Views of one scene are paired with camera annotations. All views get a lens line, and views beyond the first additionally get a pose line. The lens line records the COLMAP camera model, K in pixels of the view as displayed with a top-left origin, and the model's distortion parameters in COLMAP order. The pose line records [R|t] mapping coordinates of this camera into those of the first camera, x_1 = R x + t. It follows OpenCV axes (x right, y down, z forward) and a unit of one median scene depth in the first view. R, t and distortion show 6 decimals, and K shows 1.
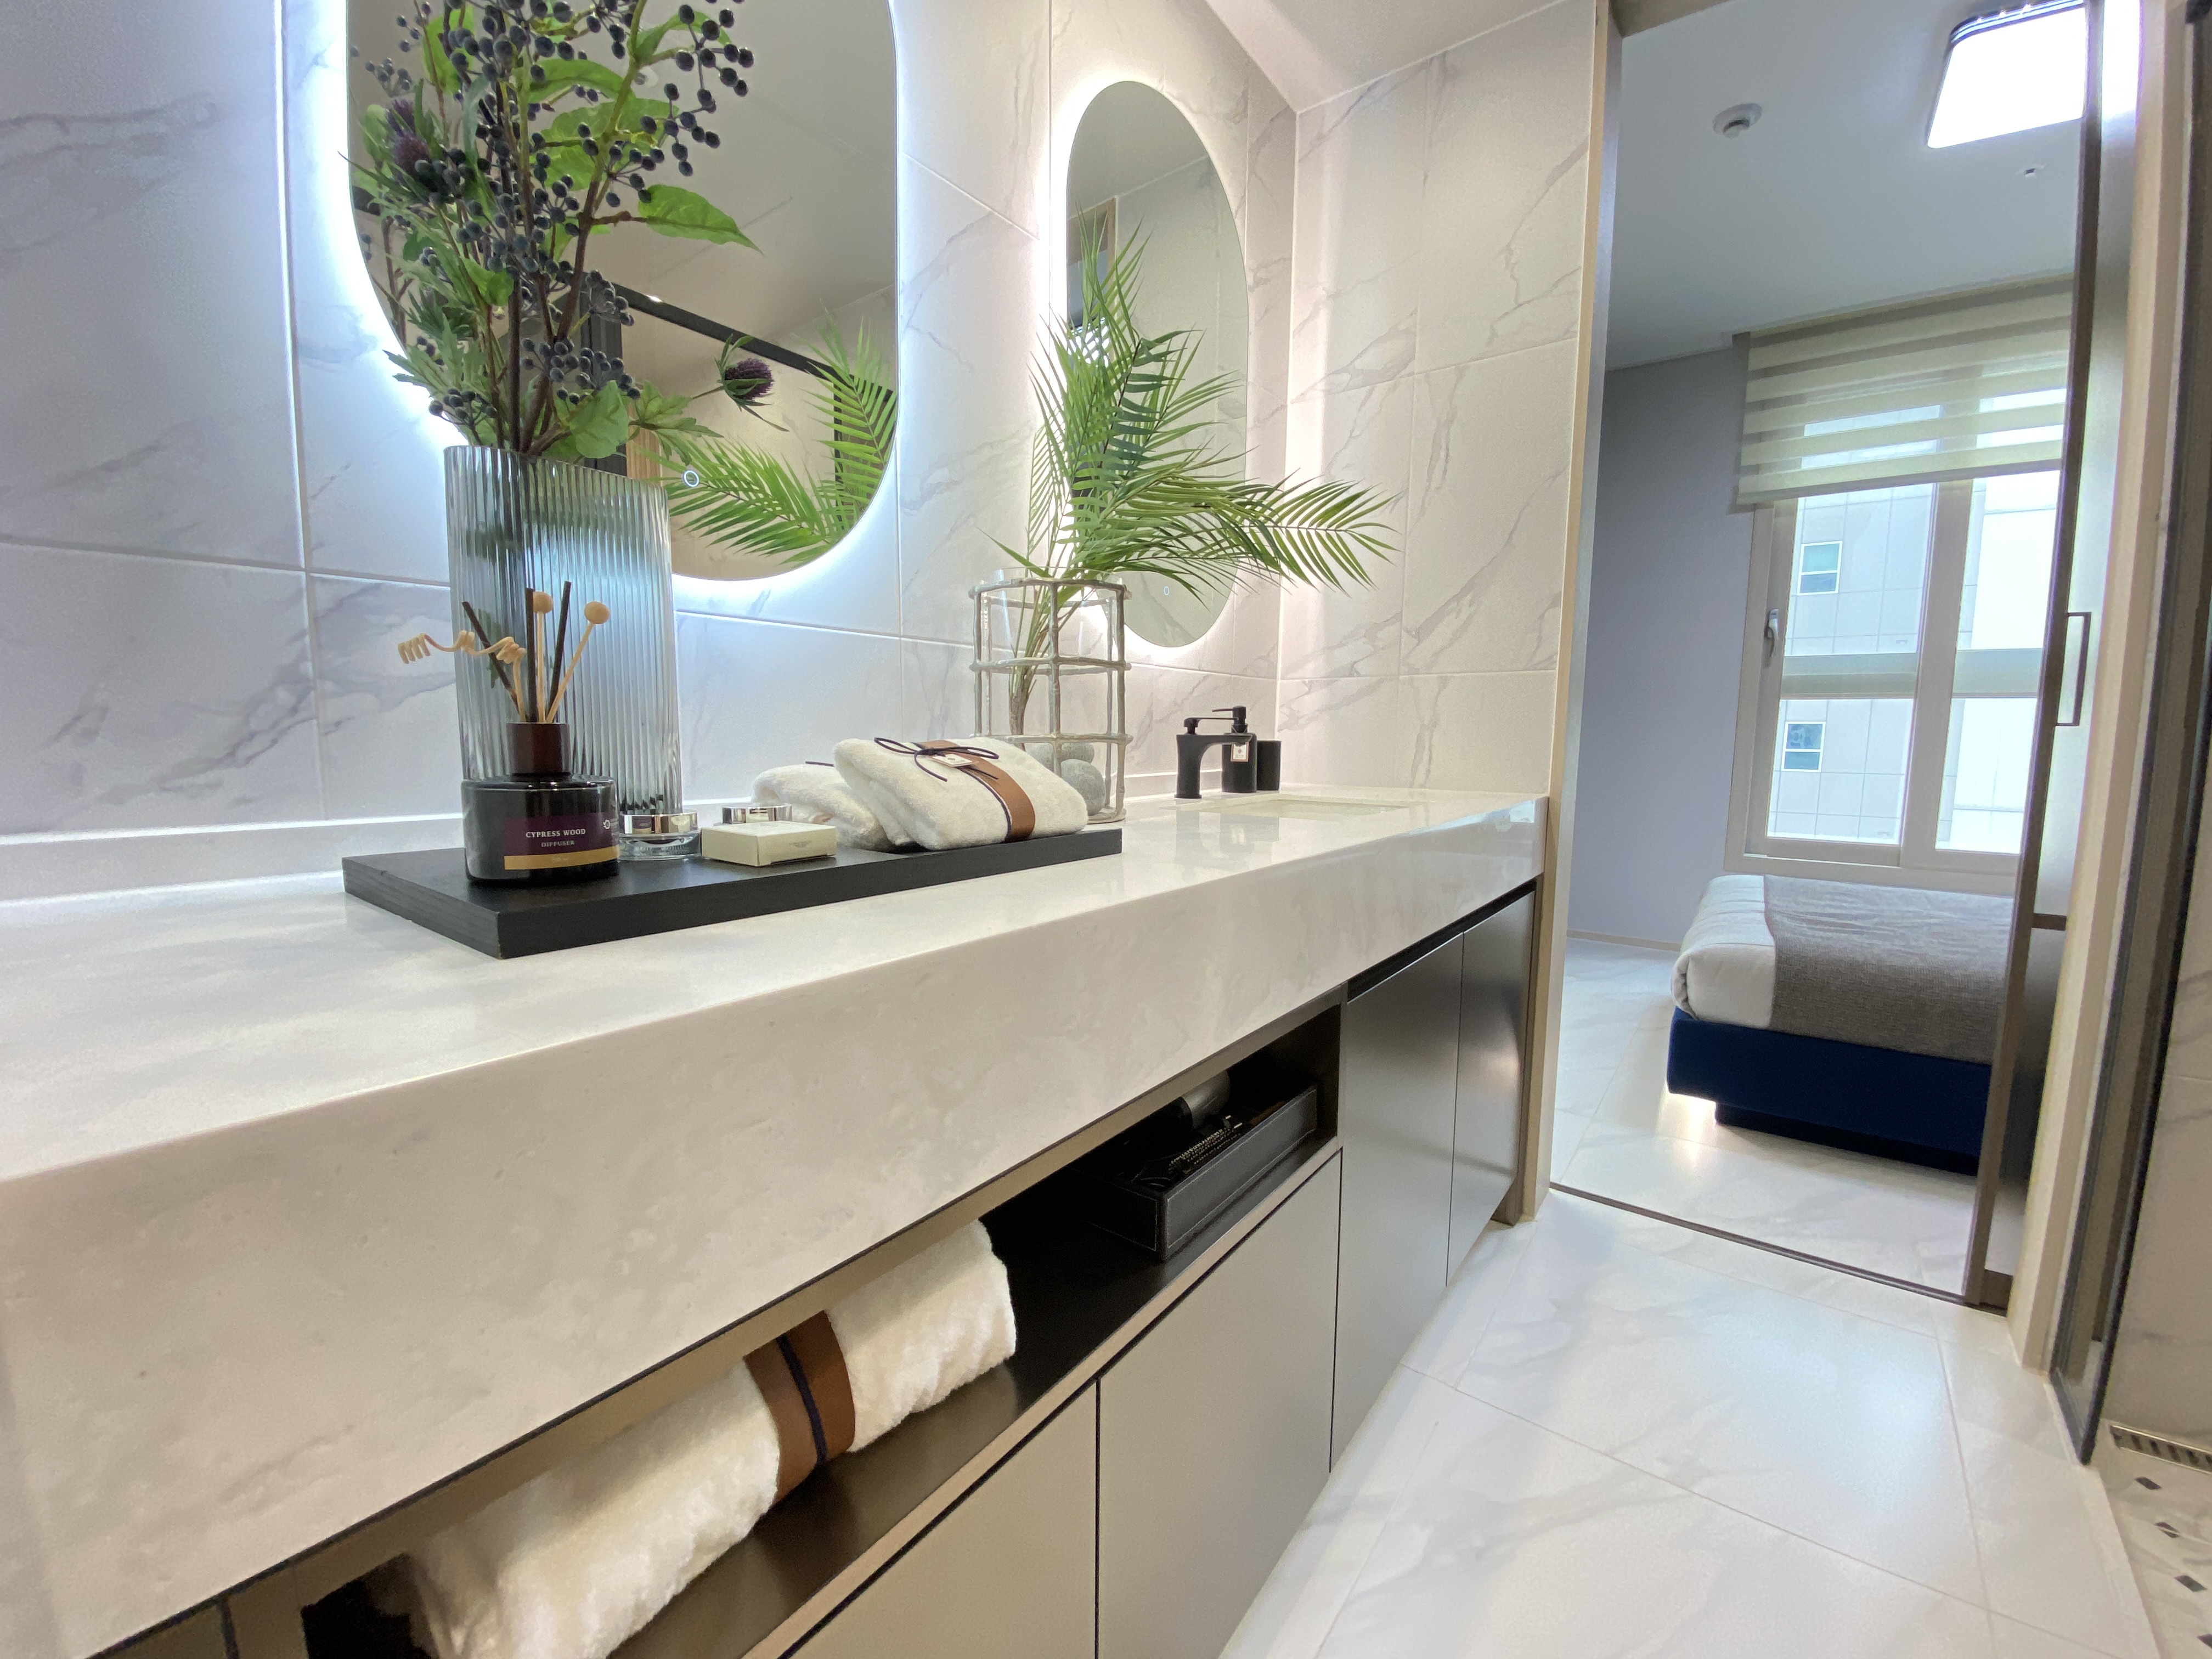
lens RADIAL K [[901.5, 0, 1086.5], [0, 901.5, 815.0], [0, 0, 1]] dist [0.016316, -0.018887]
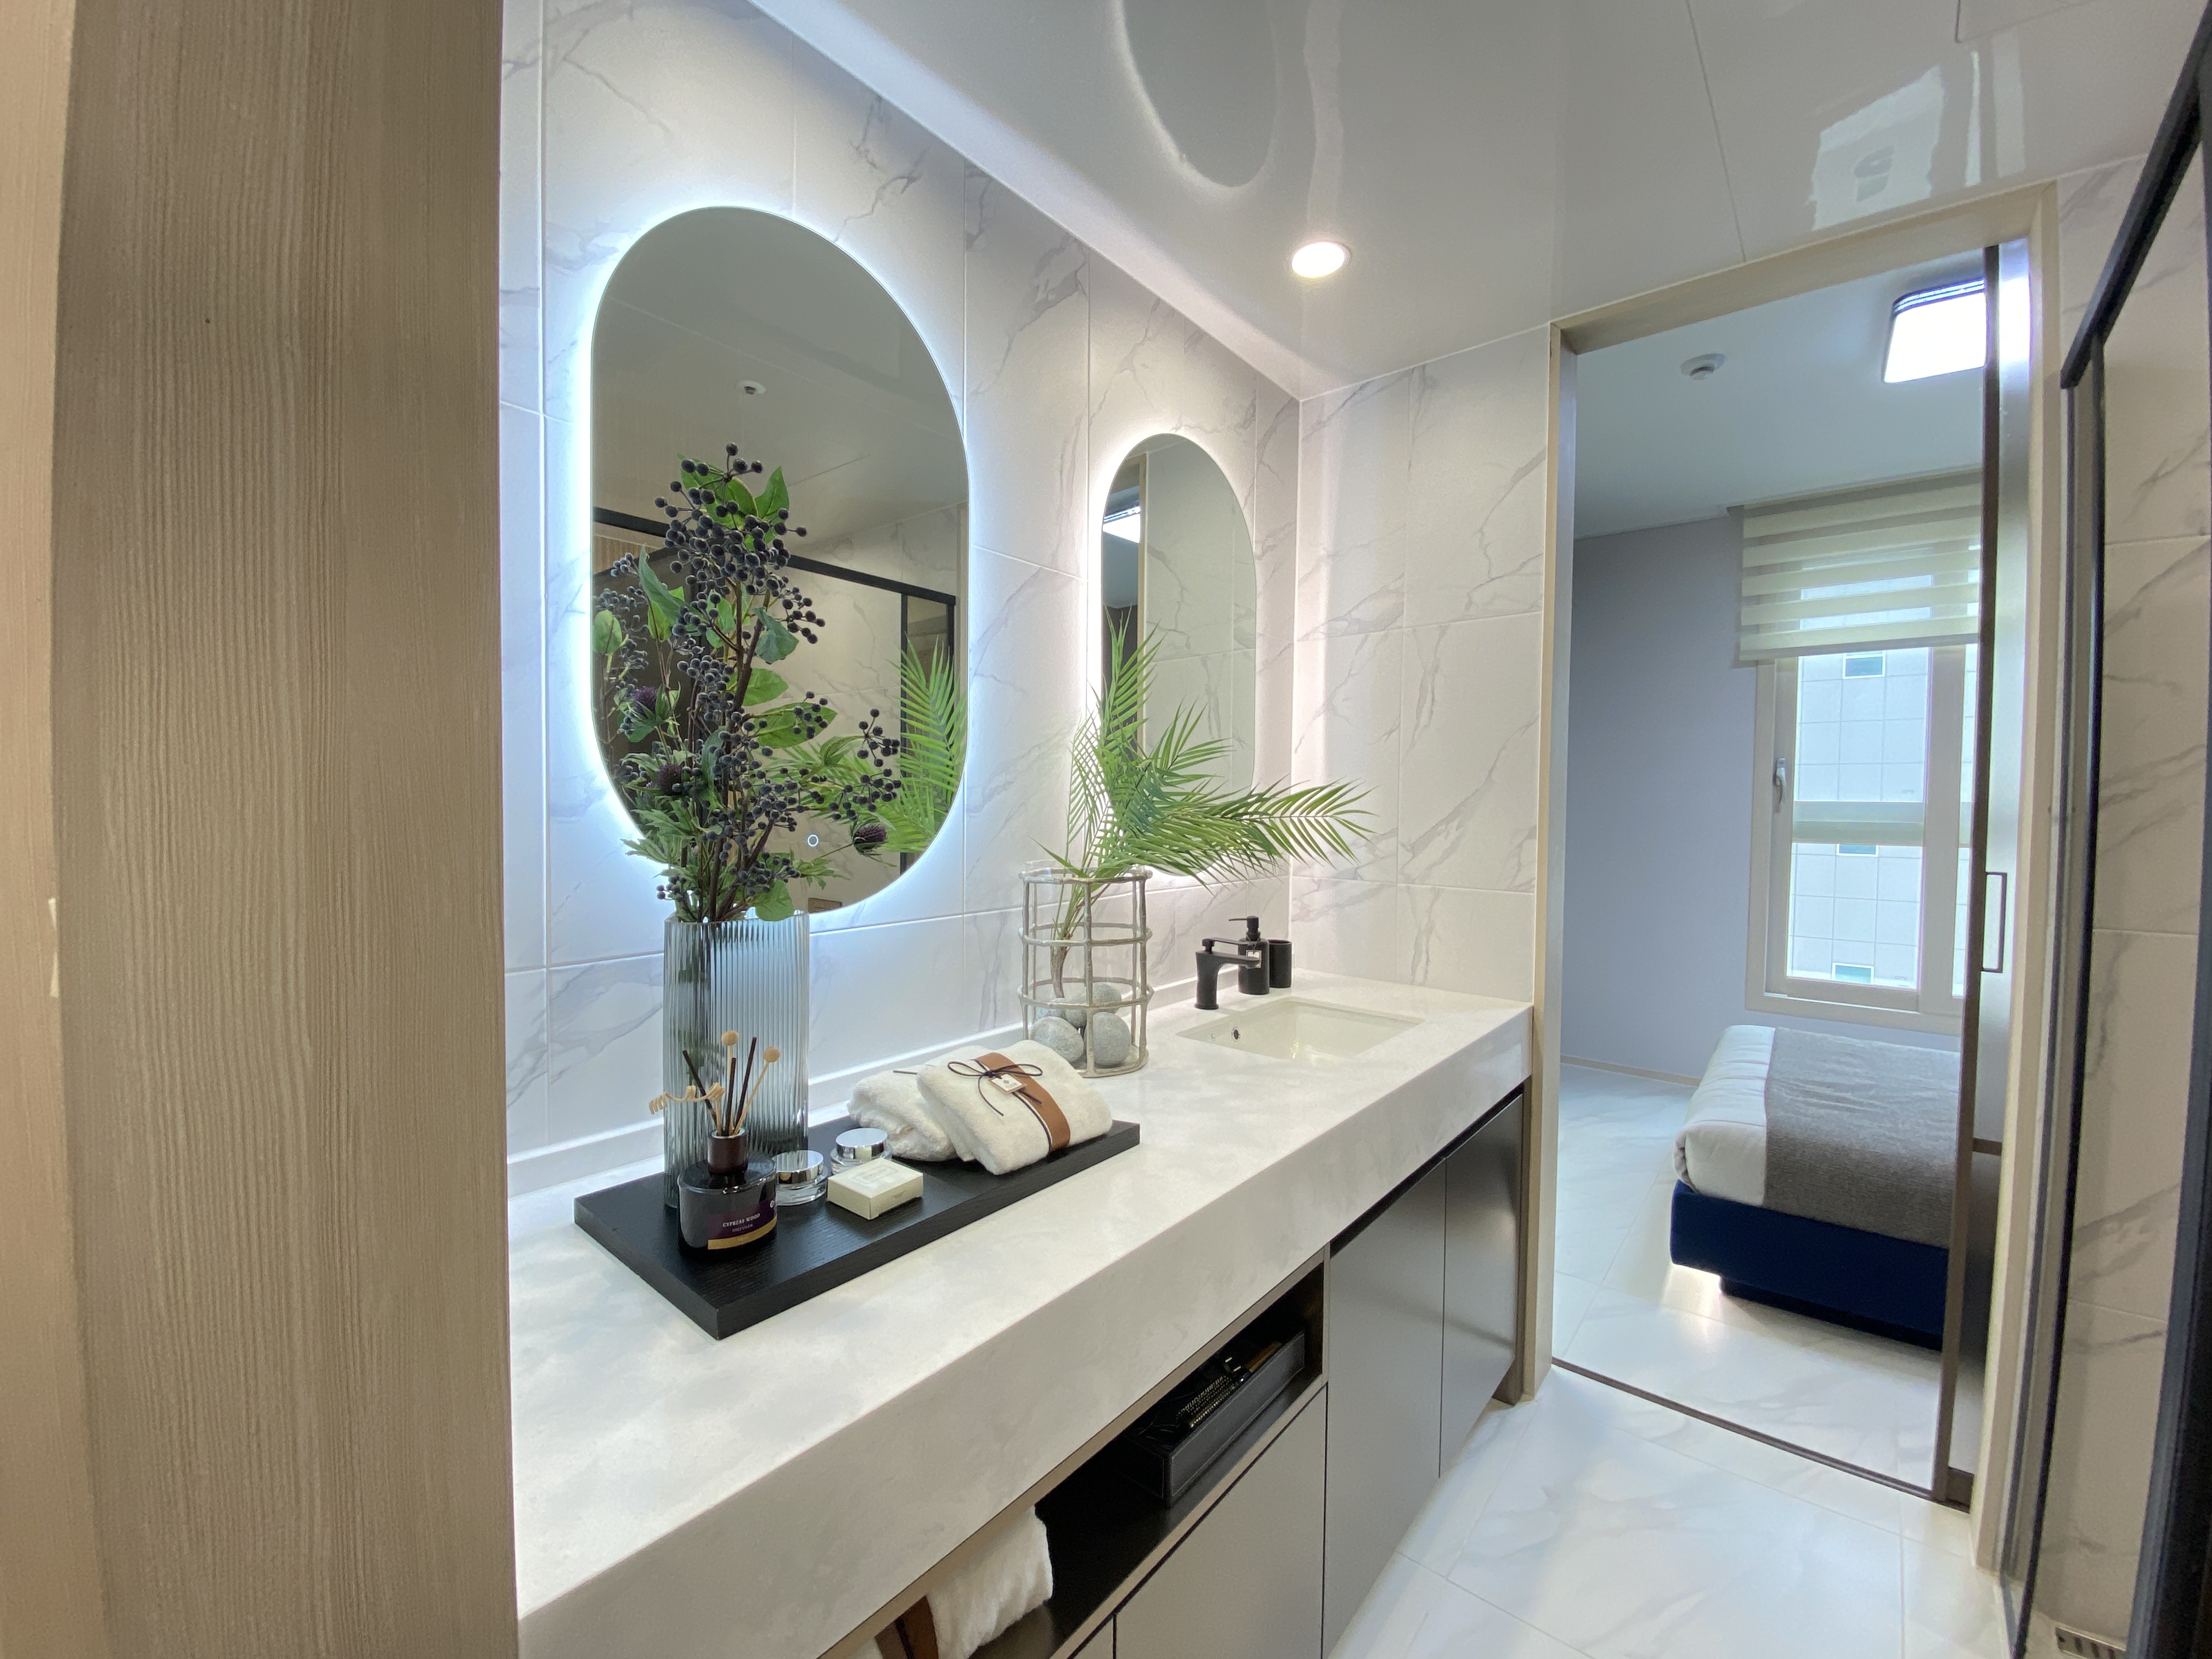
lens RADIAL K [[889.9, 0, 1087.5], [0, 889.9, 826.9], [0, 0, 1]] dist [0.026056, -0.023882]
pose [[0.999136, 0.003430, -0.041421, 0.008355], [-0.006653, 0.996938, -0.077918, -0.151552], [0.041027, 0.078127, 0.996099, -0.139948]]
